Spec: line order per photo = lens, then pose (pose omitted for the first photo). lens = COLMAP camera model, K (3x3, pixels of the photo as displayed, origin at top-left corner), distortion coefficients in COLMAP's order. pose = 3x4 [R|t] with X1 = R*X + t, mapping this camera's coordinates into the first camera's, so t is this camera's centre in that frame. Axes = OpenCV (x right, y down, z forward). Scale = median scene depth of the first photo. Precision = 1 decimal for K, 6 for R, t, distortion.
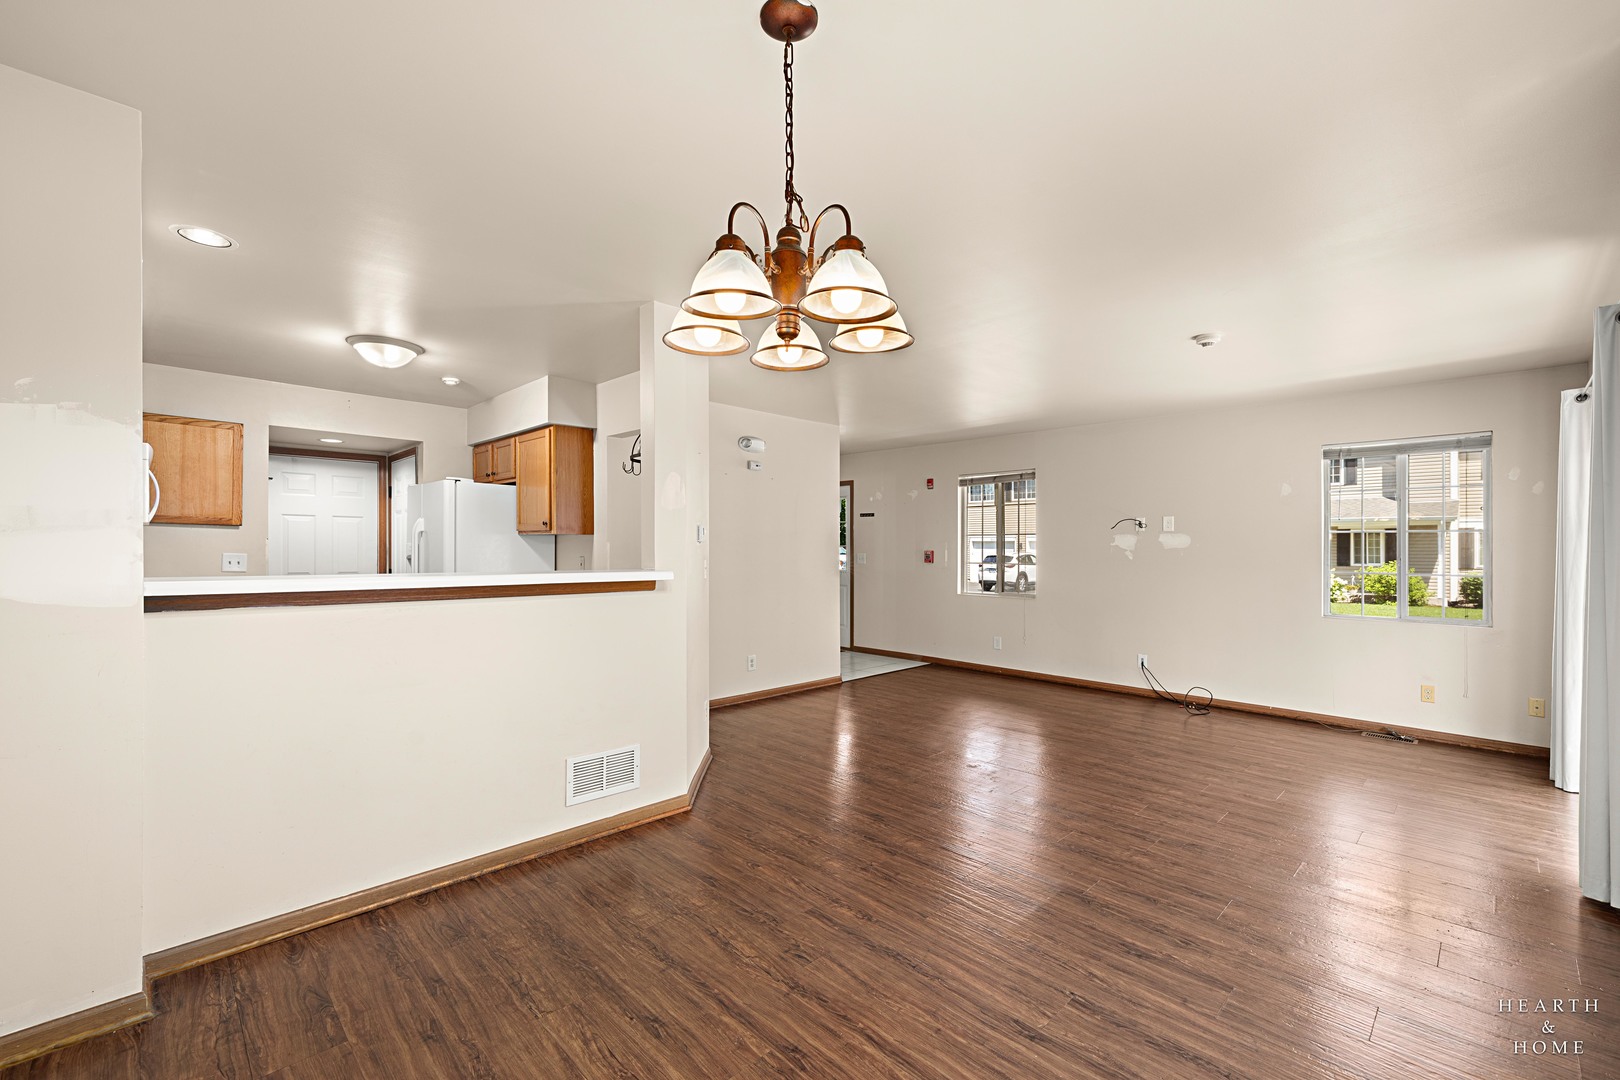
lens RADIAL K [[680.2, 0, 802.9], [0, 680.2, 549.4], [0, 0, 1]] dist [-0.002194, 0.001436]
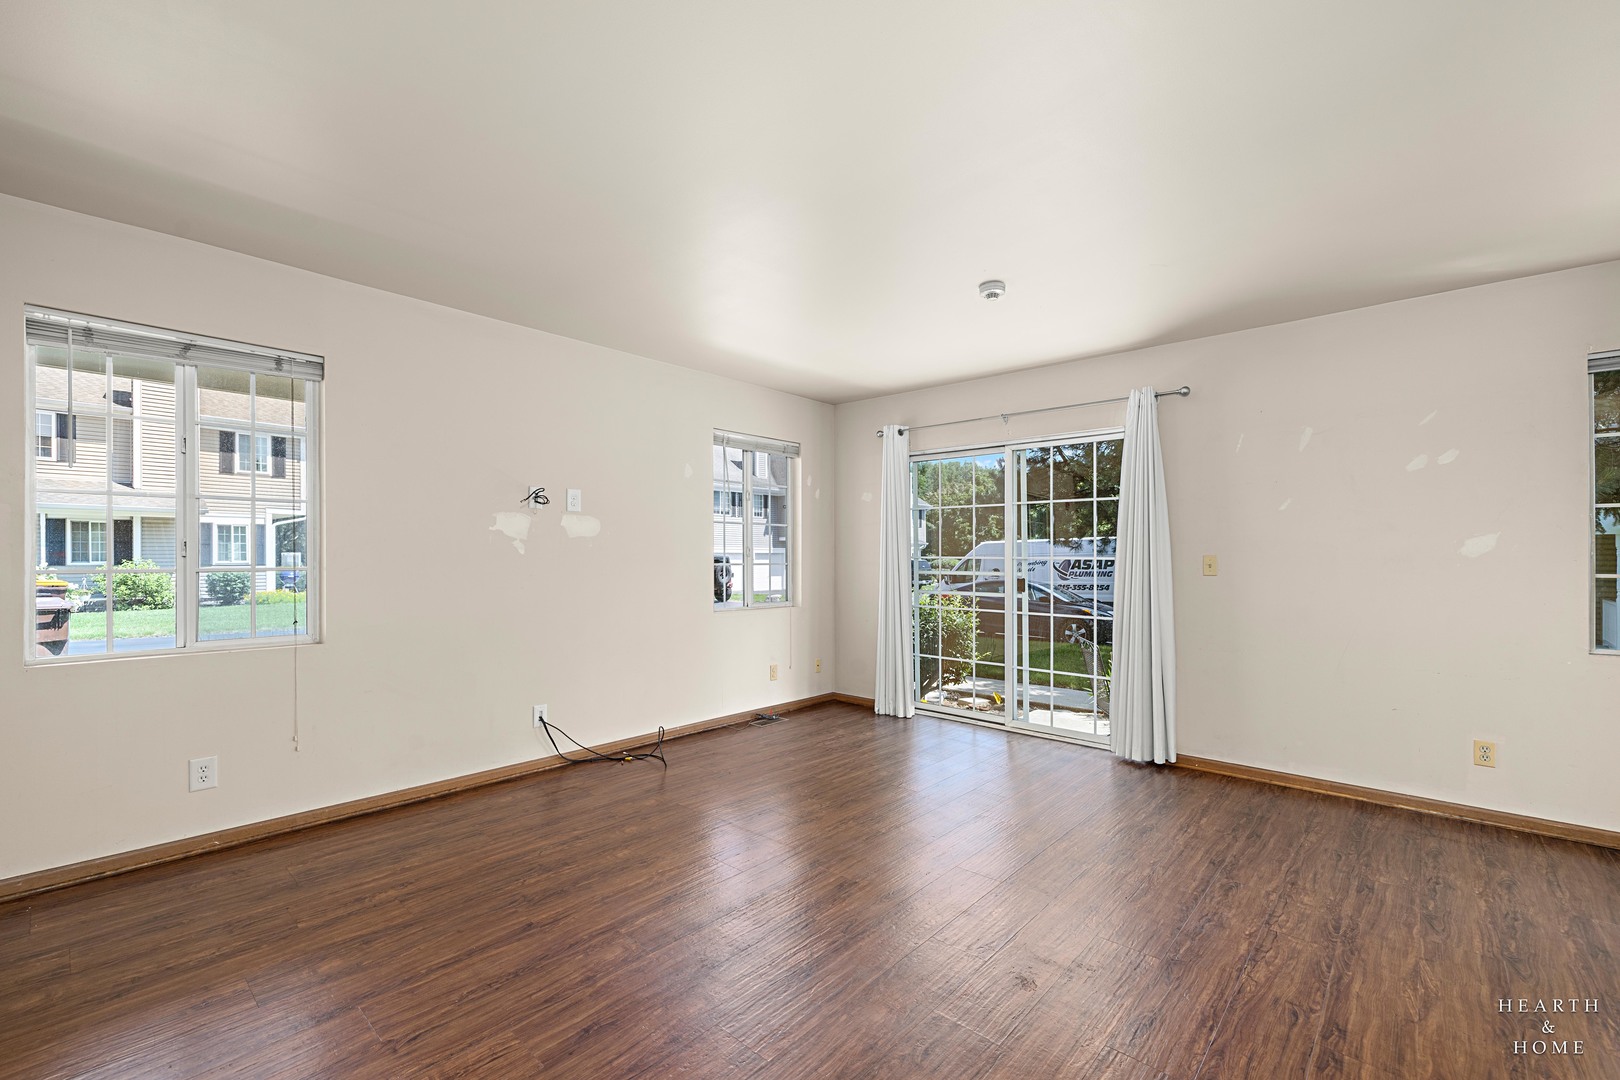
lens RADIAL K [[680.2, 0, 824.1], [0, 680.2, 538.1], [0, 0, 1]] dist [-0.002194, 0.001436]
pose [[-0.061072, 0.014355, 0.998030, -0.277175], [-0.003003, 0.999889, -0.014566, 0.015721], [-0.998129, -0.003887, -0.061022, 1.443614]]
